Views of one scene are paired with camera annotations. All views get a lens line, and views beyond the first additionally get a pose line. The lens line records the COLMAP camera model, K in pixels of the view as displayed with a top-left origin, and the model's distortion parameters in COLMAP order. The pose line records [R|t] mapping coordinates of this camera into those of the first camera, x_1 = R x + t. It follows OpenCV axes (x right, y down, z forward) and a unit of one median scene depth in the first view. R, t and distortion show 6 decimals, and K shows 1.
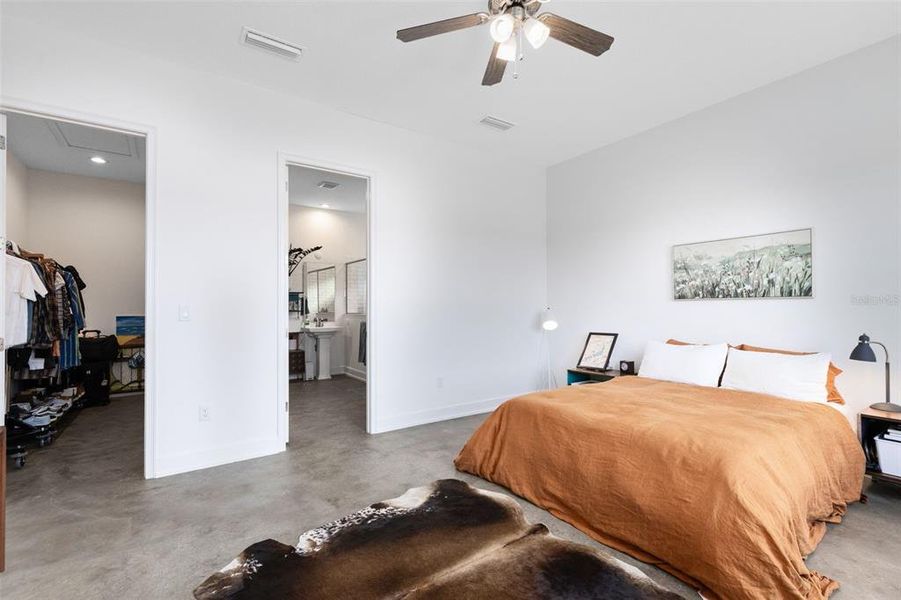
lens RADIAL K [[406.5, 0, 453.1], [0, 406.5, 303.6], [0, 0, 1]] dist [0.002322, 0.000445]
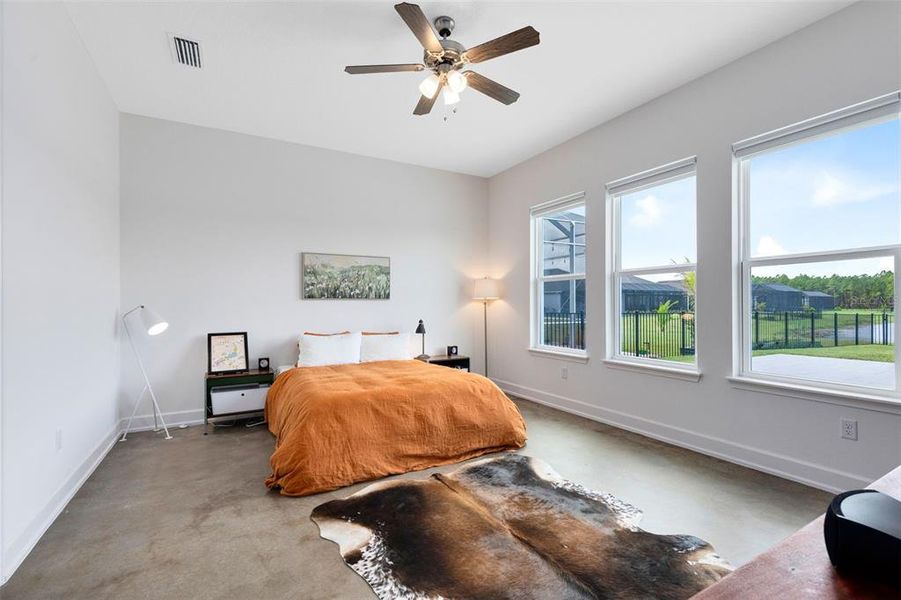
lens RADIAL K [[406.5, 0, 453.1], [0, 406.5, 303.6], [0, 0, 1]] dist [0.002322, 0.000445]
pose [[0.096481, 0.009675, 0.995288, -0.687222], [-0.007625, 0.999931, -0.008981, 0.013527], [-0.995306, -0.006723, 0.096548, 0.541166]]
